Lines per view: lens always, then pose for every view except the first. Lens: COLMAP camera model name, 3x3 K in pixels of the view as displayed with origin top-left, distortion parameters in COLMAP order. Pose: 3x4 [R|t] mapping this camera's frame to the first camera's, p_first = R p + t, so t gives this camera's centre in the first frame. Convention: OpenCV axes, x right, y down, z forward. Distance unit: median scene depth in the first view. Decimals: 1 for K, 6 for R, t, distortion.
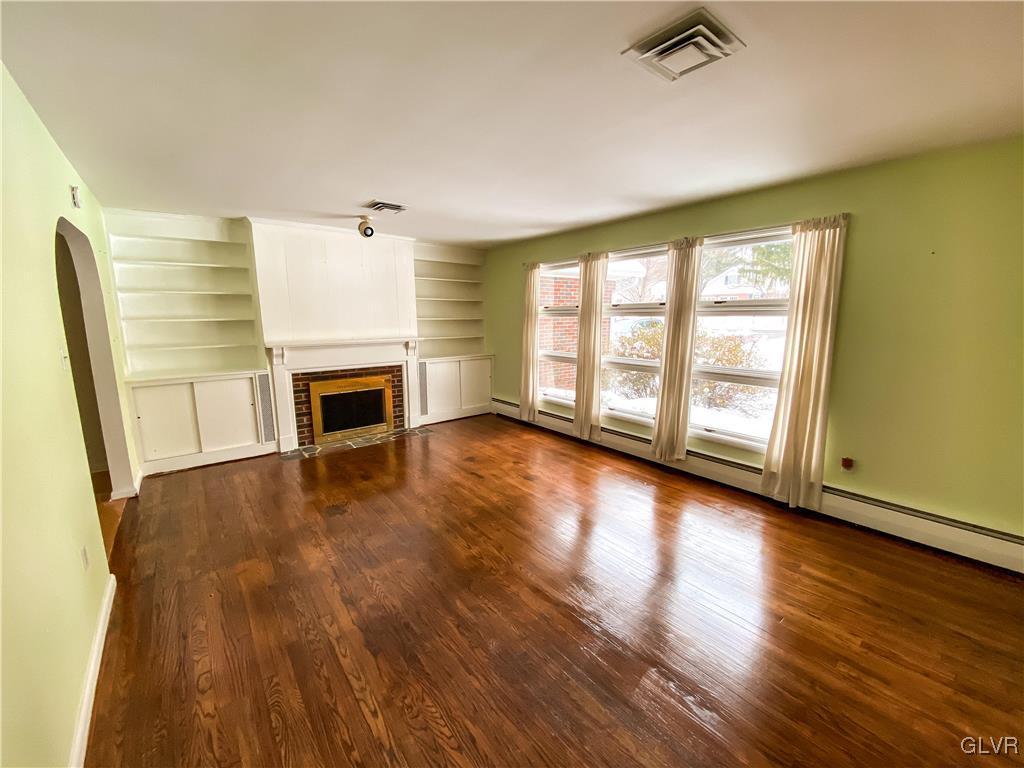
lens RADIAL K [[415.0, 0, 520.5], [0, 415.0, 381.9], [0, 0, 1]] dist [-0.001316, -0.011709]
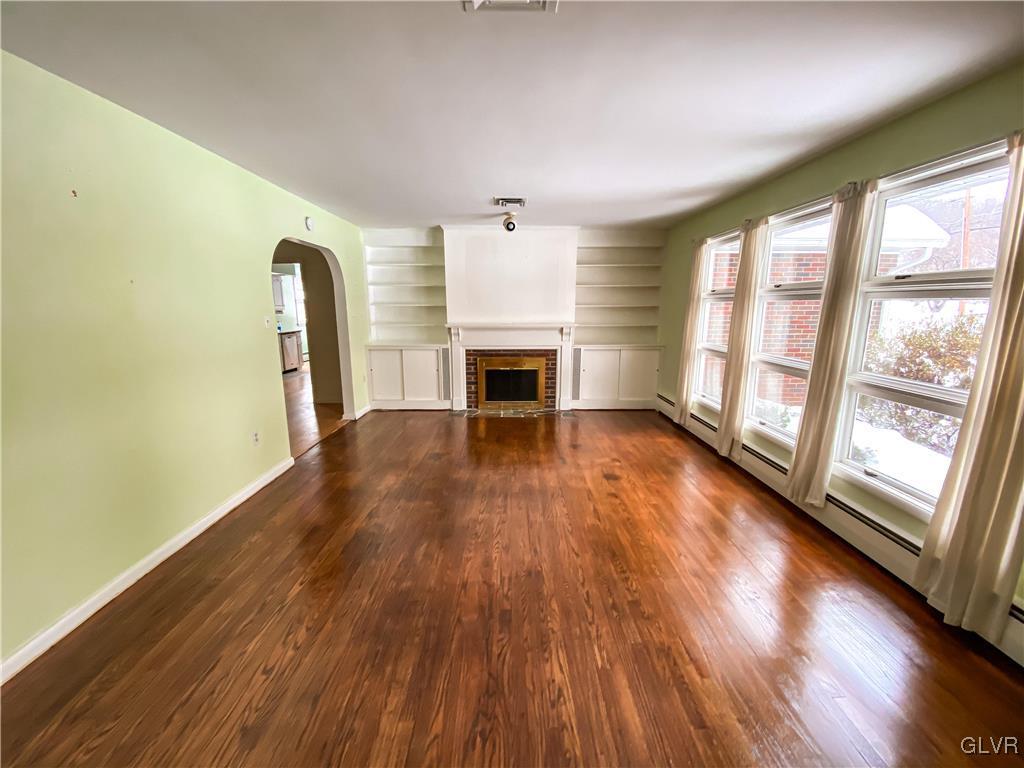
lens RADIAL K [[415.0, 0, 509.2], [0, 415.0, 381.0], [0, 0, 1]] dist [-0.001316, -0.011709]
pose [[0.781222, 0.112595, -0.614016, 0.330540], [-0.102510, 0.993386, 0.051738, -0.003230], [0.615780, 0.022524, 0.787596, 0.109419]]
